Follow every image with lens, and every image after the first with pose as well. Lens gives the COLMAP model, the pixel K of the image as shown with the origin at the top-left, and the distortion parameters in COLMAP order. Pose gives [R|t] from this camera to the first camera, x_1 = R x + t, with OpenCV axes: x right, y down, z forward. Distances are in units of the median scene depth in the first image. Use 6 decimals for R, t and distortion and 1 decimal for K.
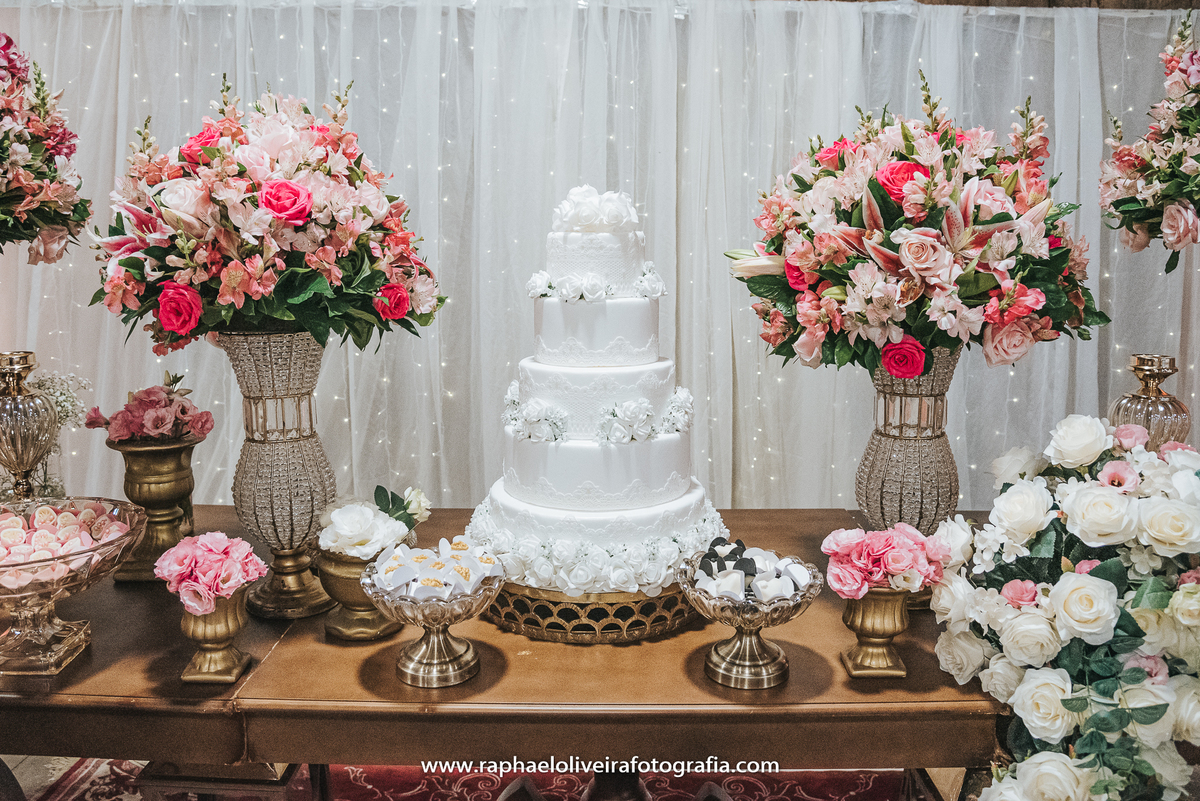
lens RADIAL K [[883.9, 0, 597.4], [0, 883.9, 398.2], [0, 0, 1]] dist [-0.052160, -0.003094]
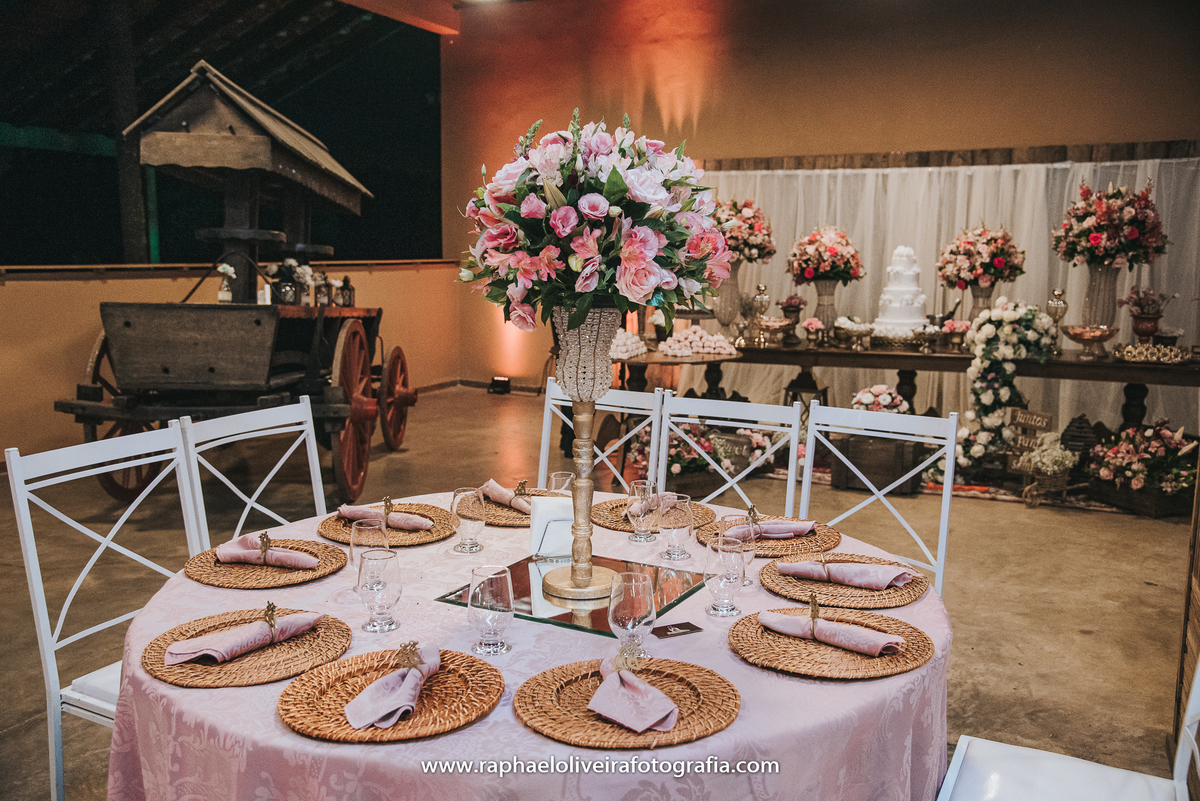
lens RADIAL K [[1028.1, 0, 598.5], [0, 1028.1, 397.8], [0, 0, 1]] dist [-0.077420, 0.000659]
pose [[0.896733, 0.051140, -0.439607, 0.901517], [-0.073921, 0.996655, -0.034845, 0.787696], [0.436355, 0.063742, 0.897514, -4.113829]]
